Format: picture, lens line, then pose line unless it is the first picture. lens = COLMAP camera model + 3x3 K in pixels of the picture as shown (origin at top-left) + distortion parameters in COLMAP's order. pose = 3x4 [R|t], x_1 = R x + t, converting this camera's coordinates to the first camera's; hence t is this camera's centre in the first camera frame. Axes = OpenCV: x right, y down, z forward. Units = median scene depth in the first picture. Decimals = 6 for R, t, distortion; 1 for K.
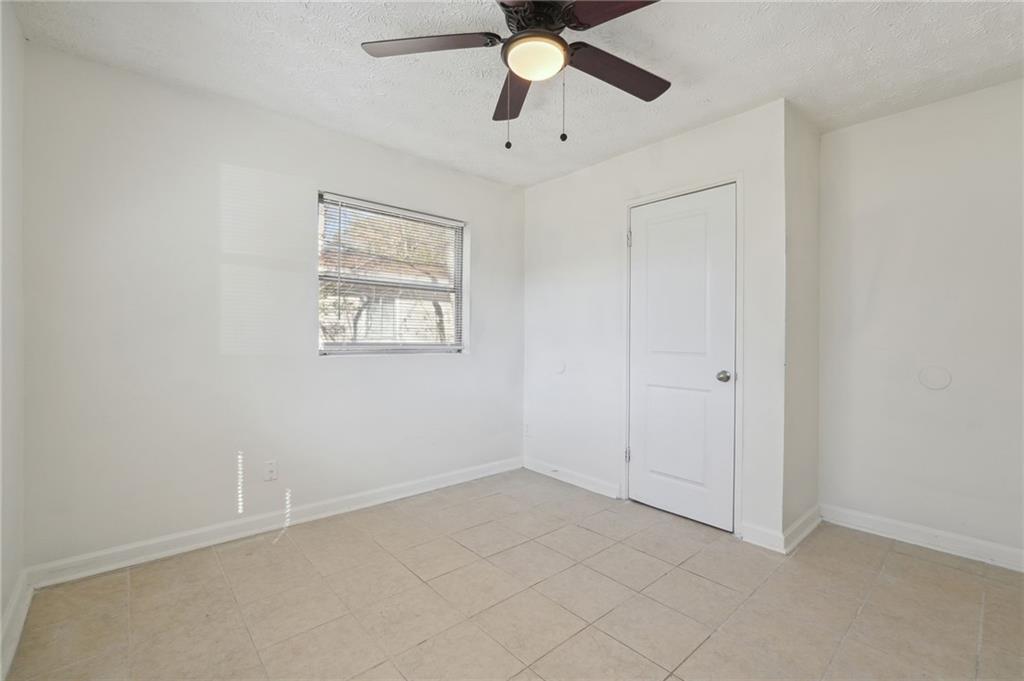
lens RADIAL K [[452.3, 0, 509.5], [0, 452.3, 336.3], [0, 0, 1]] dist [-0.002570, -0.000009]
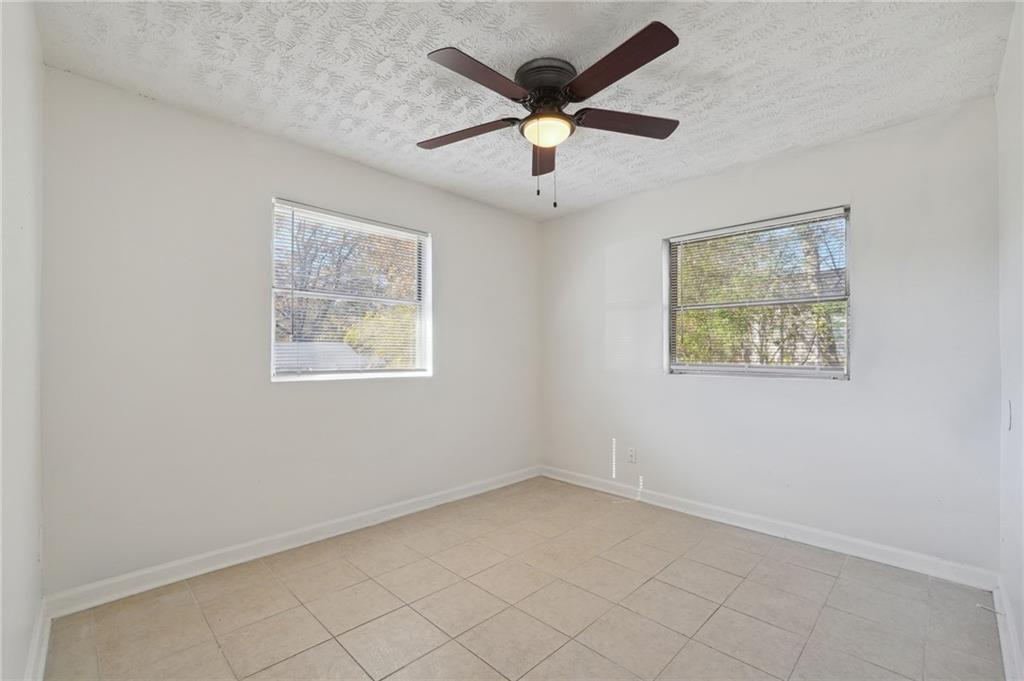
lens RADIAL K [[441.3, 0, 513.4], [0, 441.3, 346.6], [0, 0, 1]] dist [-0.001921, 0.000238]
pose [[0.077439, -0.024755, -0.996690, 0.792482], [-0.003284, 0.999680, -0.025084, -0.002190], [0.996992, 0.005215, 0.077333, 0.525453]]
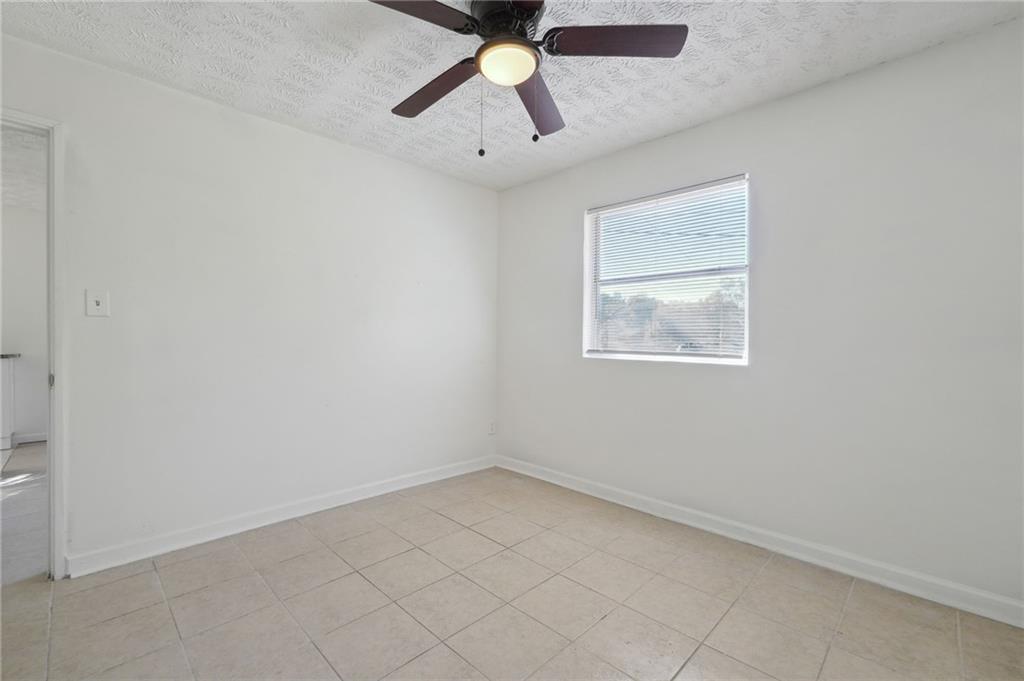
lens RADIAL K [[443.2, 0, 513.9], [0, 443.2, 337.9], [0, 0, 1]] dist [-0.000922, 0.000119]
pose [[-0.996942, -0.019172, -0.075753, 0.074518], [-0.019124, 0.999816, -0.001353, 0.004289], [0.075765, 0.000100, -0.997126, 1.287701]]
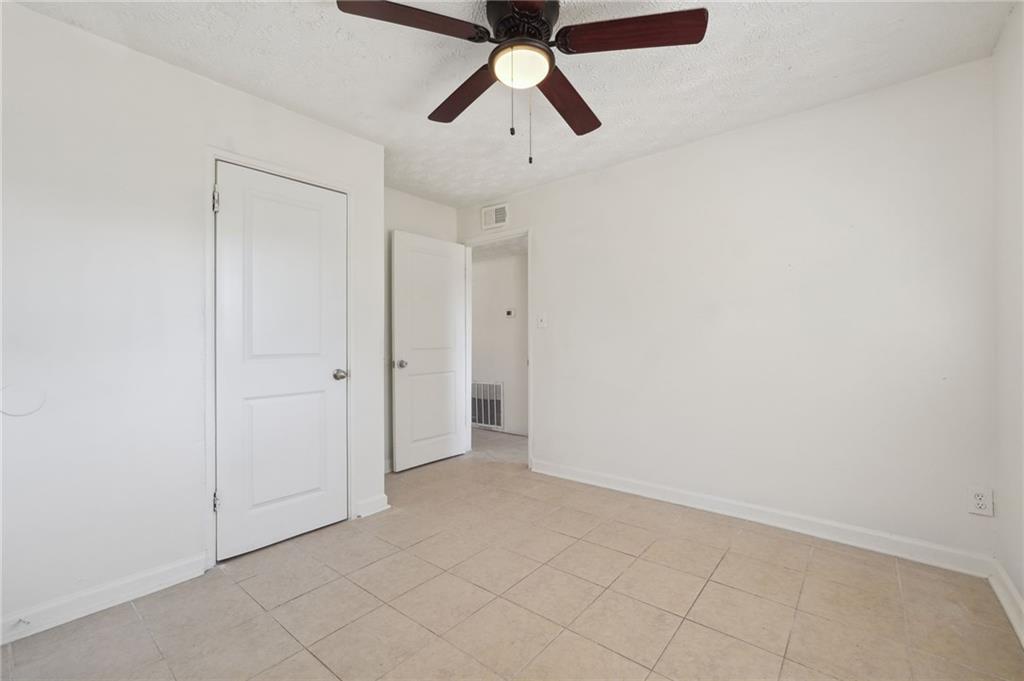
lens RADIAL K [[443.2, 0, 513.9], [0, 443.2, 337.9], [0, 0, 1]] dist [-0.000922, 0.000119]
pose [[-0.167166, -0.007720, 0.985899, -0.596837], [0.006020, 0.999943, 0.008851, -0.003142], [-0.985910, 0.007415, -0.167110, 0.763448]]
